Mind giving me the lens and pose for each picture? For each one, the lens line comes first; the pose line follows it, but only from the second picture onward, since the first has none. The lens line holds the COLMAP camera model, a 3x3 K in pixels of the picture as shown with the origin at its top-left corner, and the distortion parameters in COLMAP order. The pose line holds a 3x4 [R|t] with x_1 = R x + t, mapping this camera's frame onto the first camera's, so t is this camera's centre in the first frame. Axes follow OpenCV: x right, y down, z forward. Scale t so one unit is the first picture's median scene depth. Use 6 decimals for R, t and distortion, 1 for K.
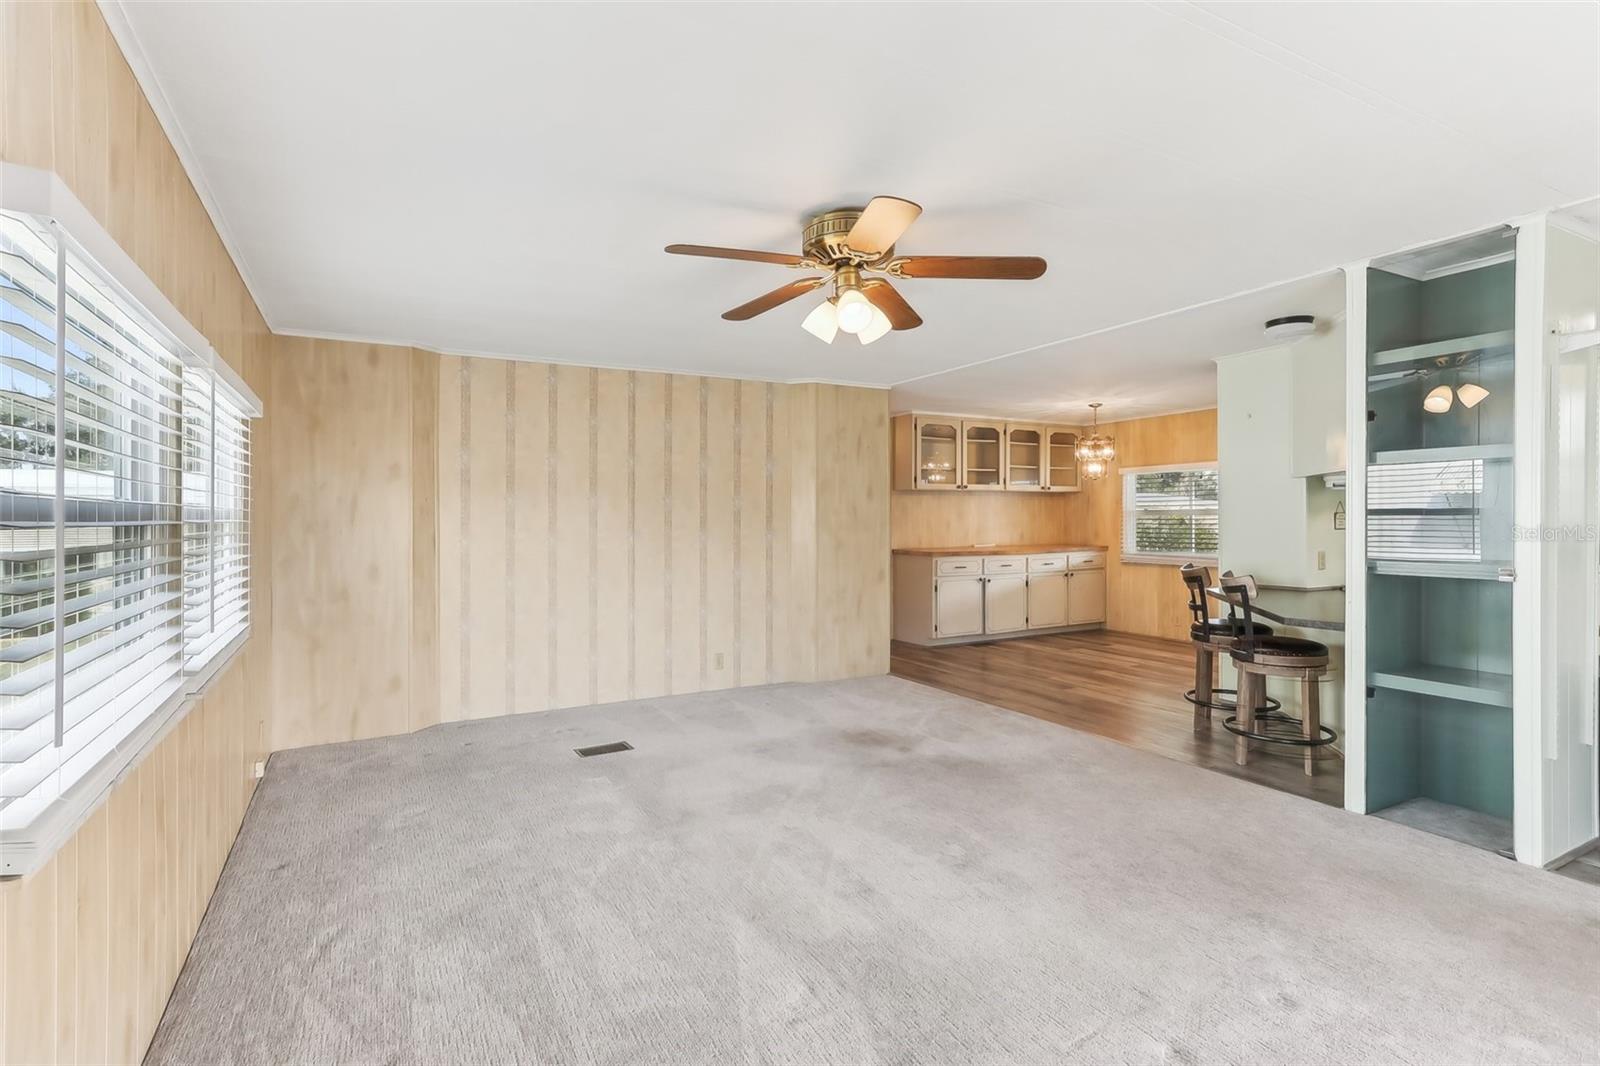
lens RADIAL K [[755.3, 0, 784.1], [0, 755.3, 526.7], [0, 0, 1]] dist [0.002721, -0.001577]
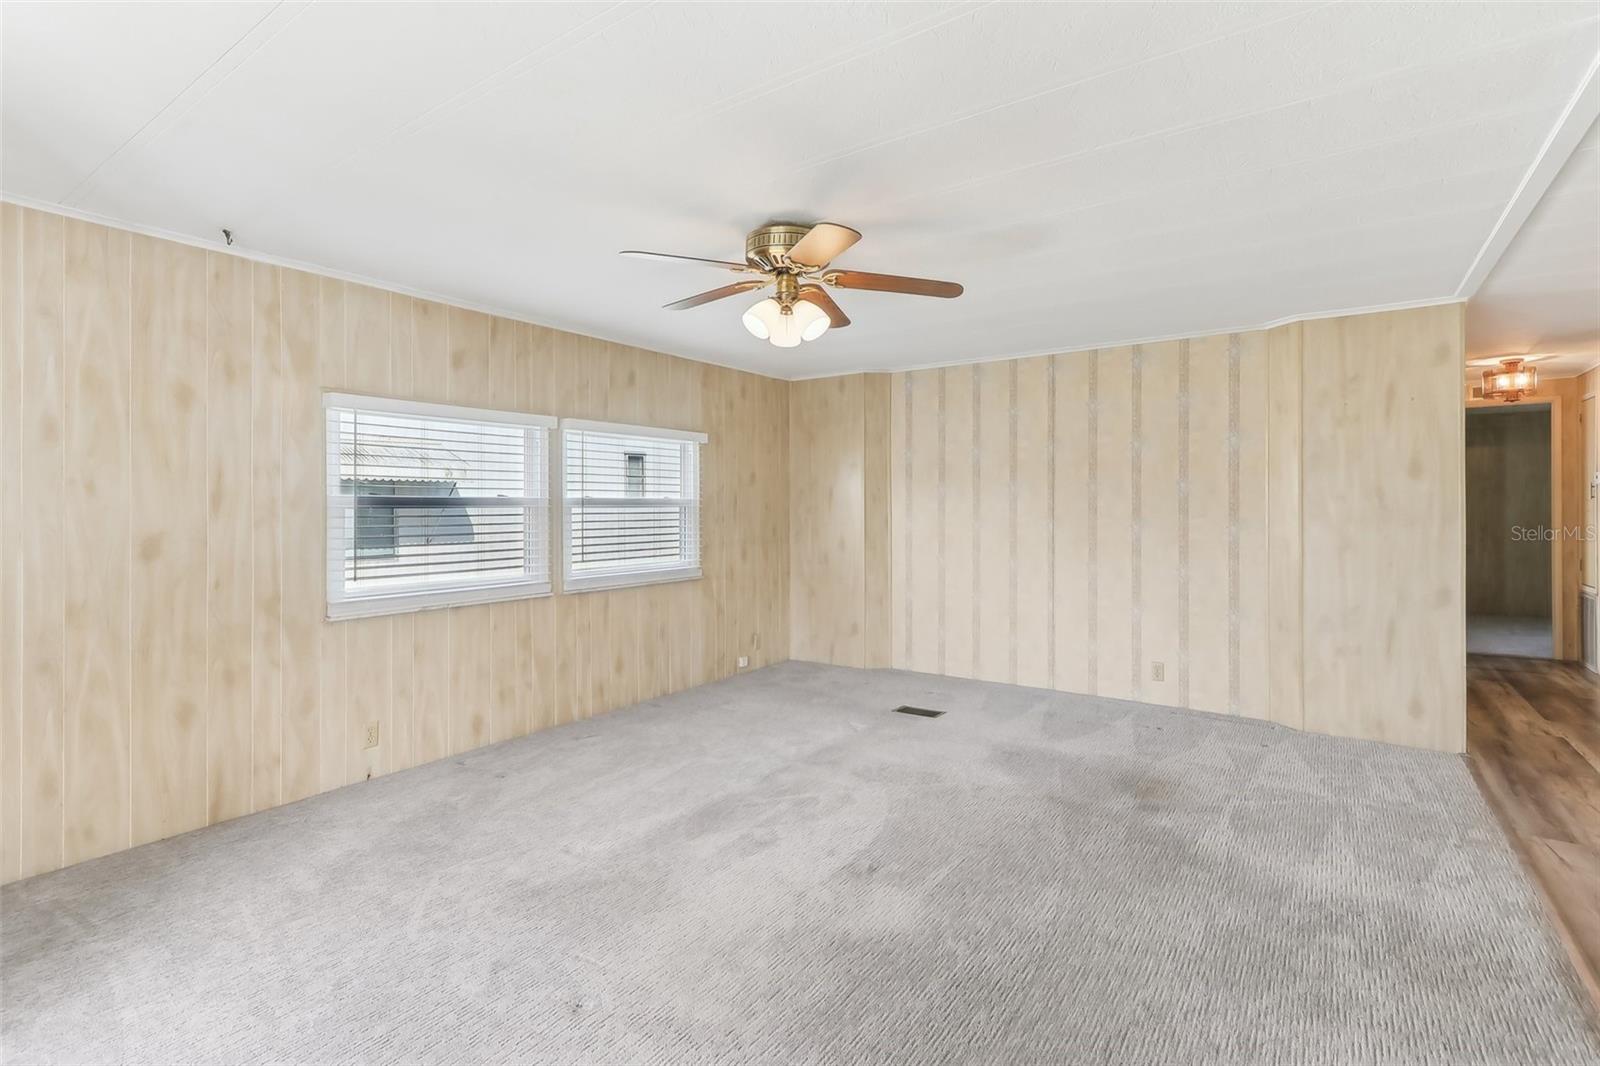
lens RADIAL K [[755.3, 0, 790.4], [0, 755.3, 513.0], [0, 0, 1]] dist [0.002721, -0.001577]
pose [[0.450630, 0.013730, -0.892605, 0.564090], [-0.012543, 0.999880, 0.009047, -0.005702], [0.892622, 0.007119, 0.450749, 0.273954]]
